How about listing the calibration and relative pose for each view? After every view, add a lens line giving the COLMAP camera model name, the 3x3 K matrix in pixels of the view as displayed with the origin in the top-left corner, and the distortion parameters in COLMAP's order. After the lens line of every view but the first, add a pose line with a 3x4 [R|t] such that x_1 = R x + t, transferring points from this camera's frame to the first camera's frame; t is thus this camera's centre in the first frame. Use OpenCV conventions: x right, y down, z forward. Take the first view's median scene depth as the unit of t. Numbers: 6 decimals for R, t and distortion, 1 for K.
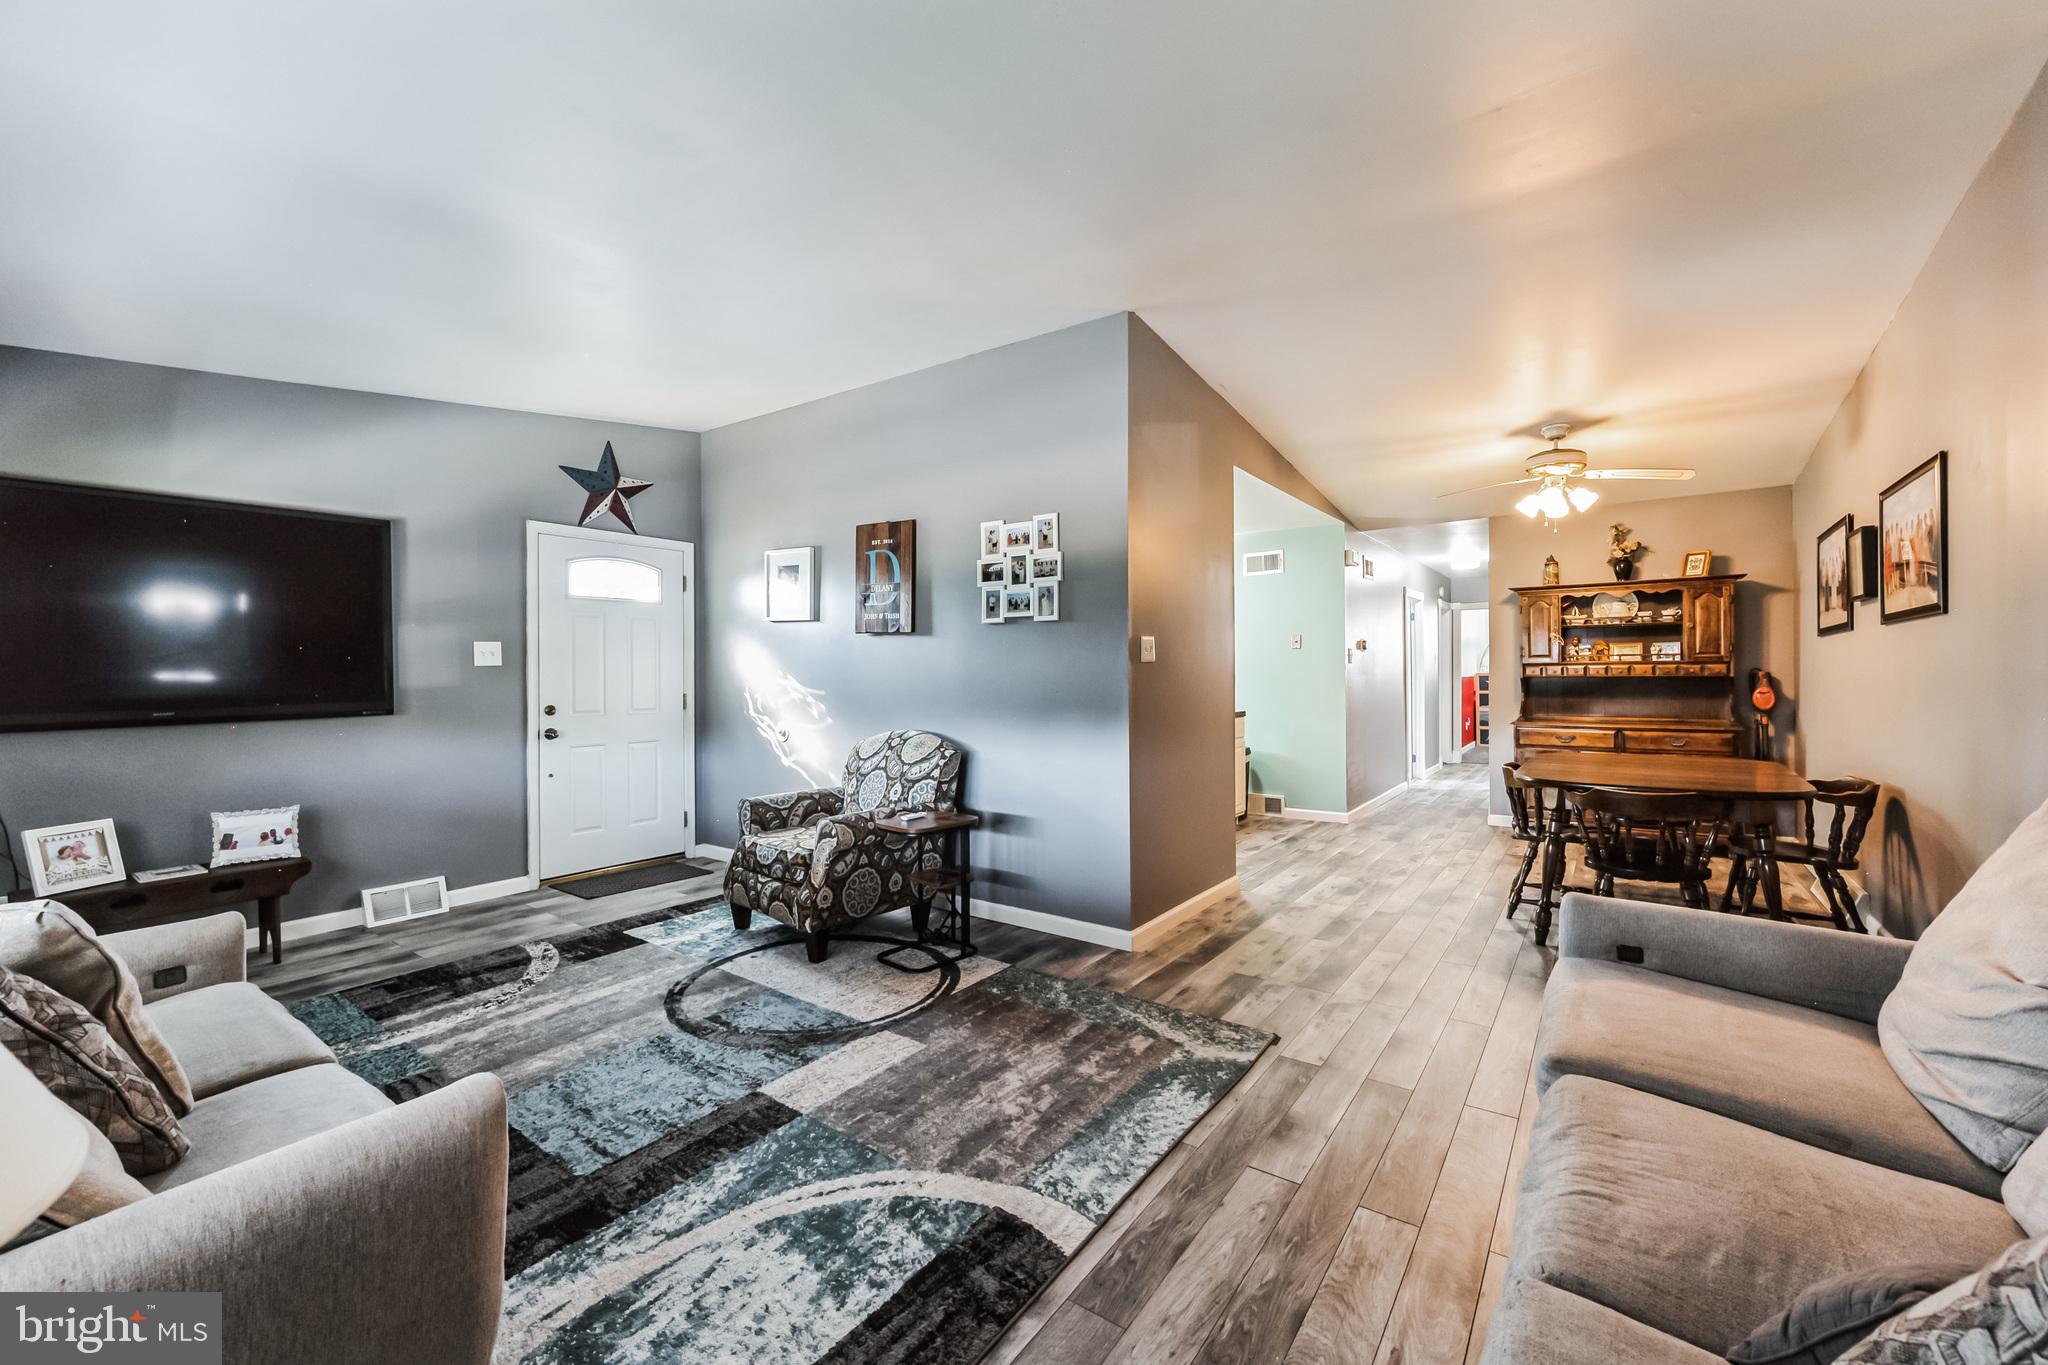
lens RADIAL K [[818.5, 0, 1029.5], [0, 818.5, 669.0], [0, 0, 1]] dist [0.001319, -0.000244]
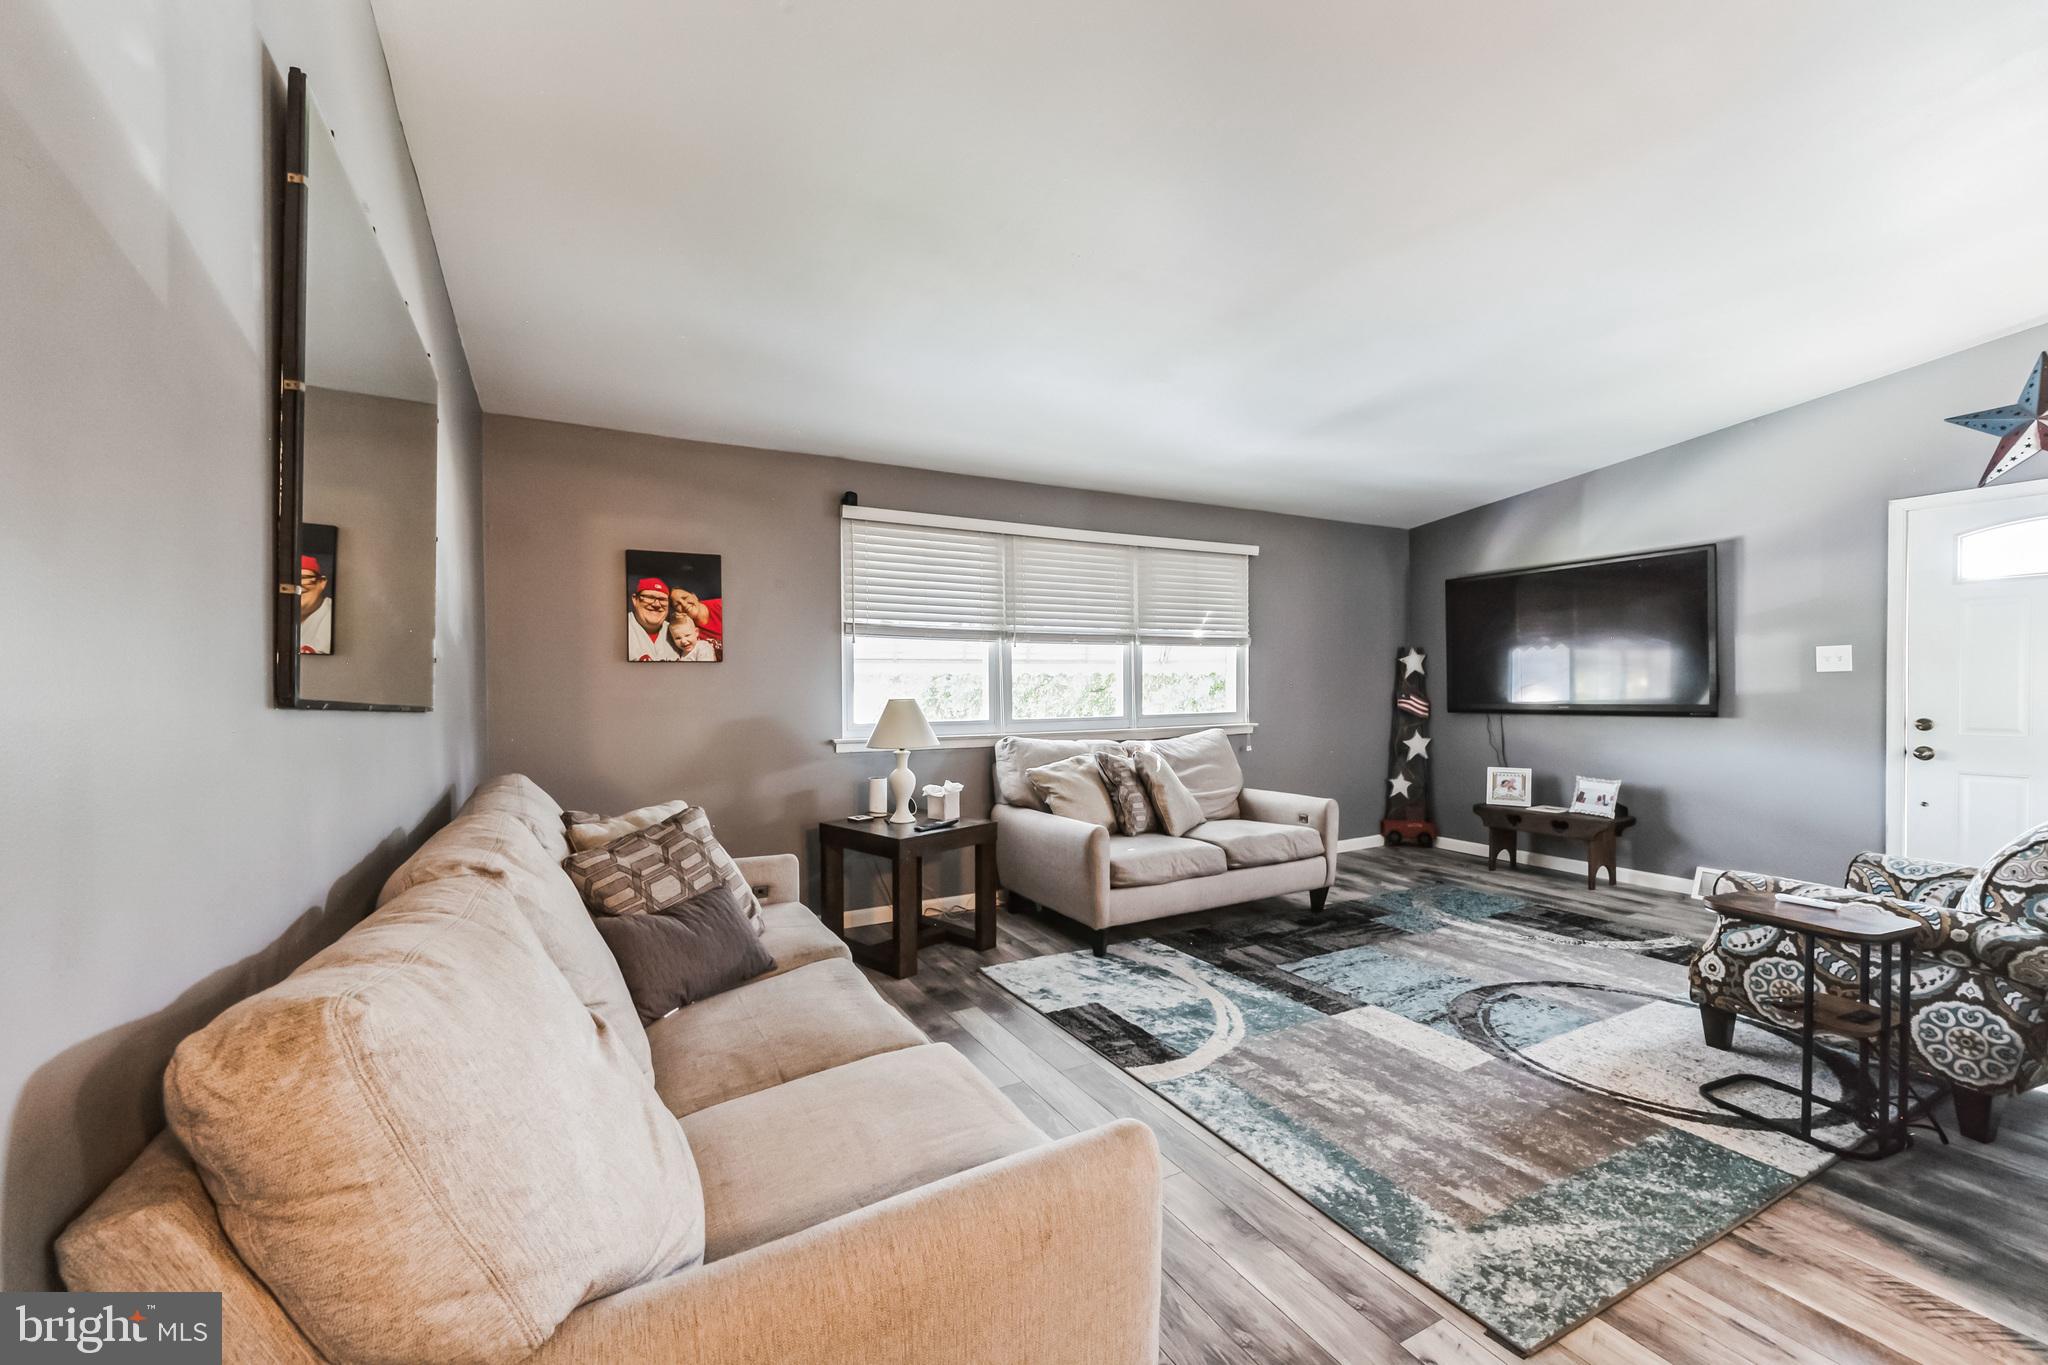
lens RADIAL K [[818.5, 0, 1023.8], [0, 818.5, 682.9], [0, 0, 1]] dist [0.001319, -0.000244]
pose [[-0.439192, 0.005619, -0.898376, 0.717768], [0.011190, 0.999937, 0.000783, -0.002232], [0.898324, -0.009709, -0.439227, 0.722711]]
